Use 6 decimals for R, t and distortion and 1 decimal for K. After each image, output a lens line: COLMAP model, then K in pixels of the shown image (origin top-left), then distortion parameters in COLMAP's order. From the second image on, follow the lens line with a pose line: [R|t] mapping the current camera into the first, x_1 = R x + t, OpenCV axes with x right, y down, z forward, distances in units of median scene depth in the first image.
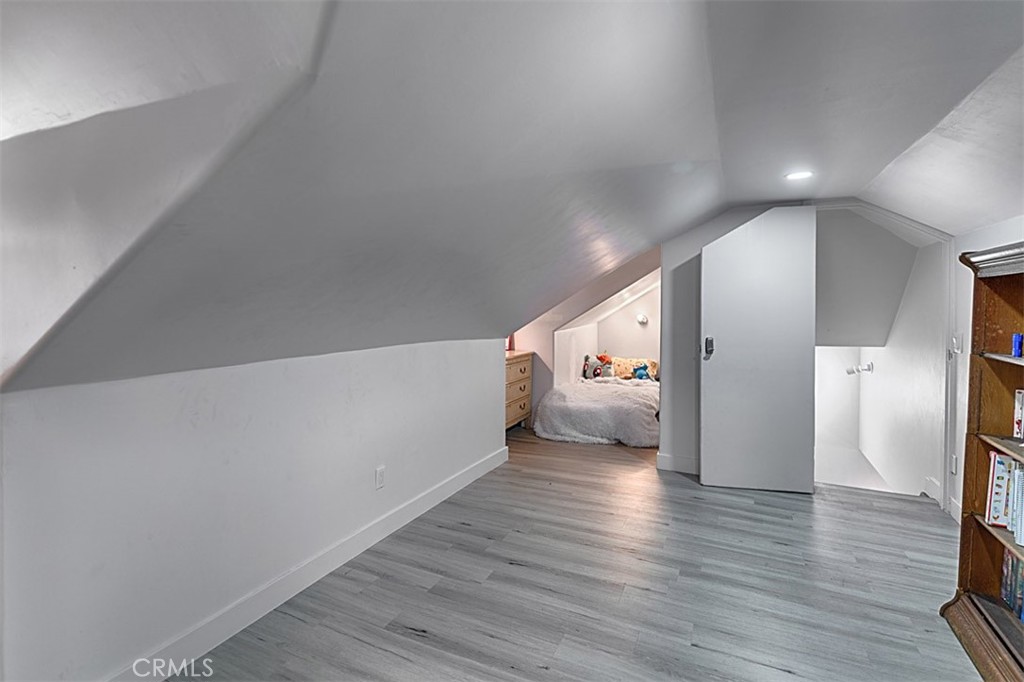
lens RADIAL K [[477.7, 0, 516.6], [0, 477.7, 358.2], [0, 0, 1]] dist [0.000710, -0.000763]
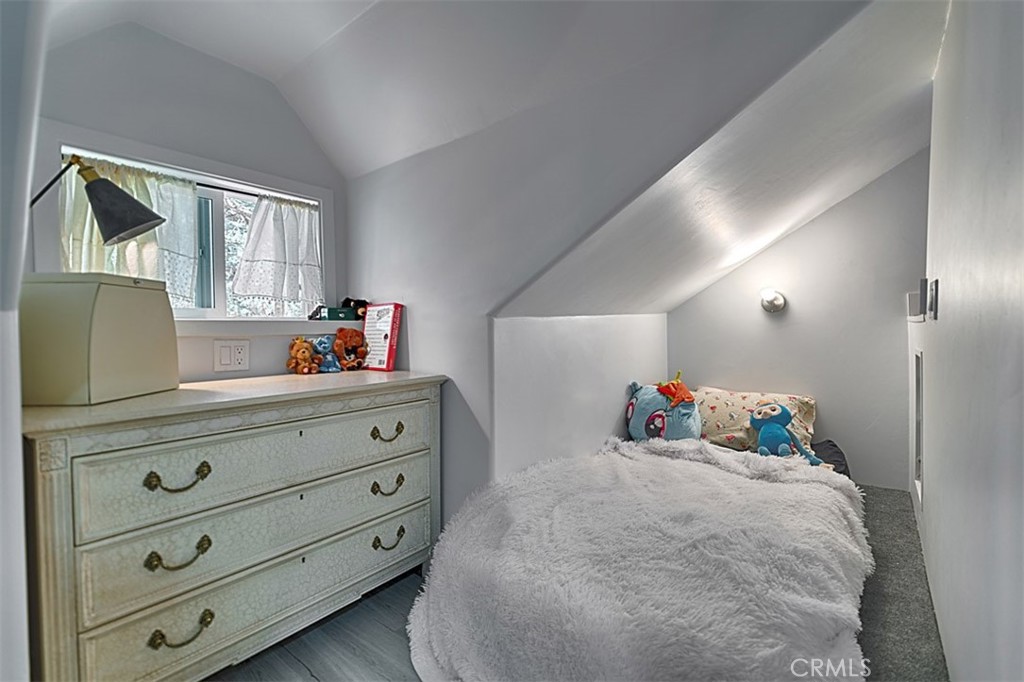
lens RADIAL K [[454.3, 0, 515.4], [0, 454.3, 345.3], [0, 0, 1]] dist [-0.000602, -0.000299]
pose [[0.971356, -0.005126, -0.237572, 0.168486], [-0.010800, 0.997782, -0.065686, -0.014777], [0.237382, 0.066370, 0.969147, 0.680959]]
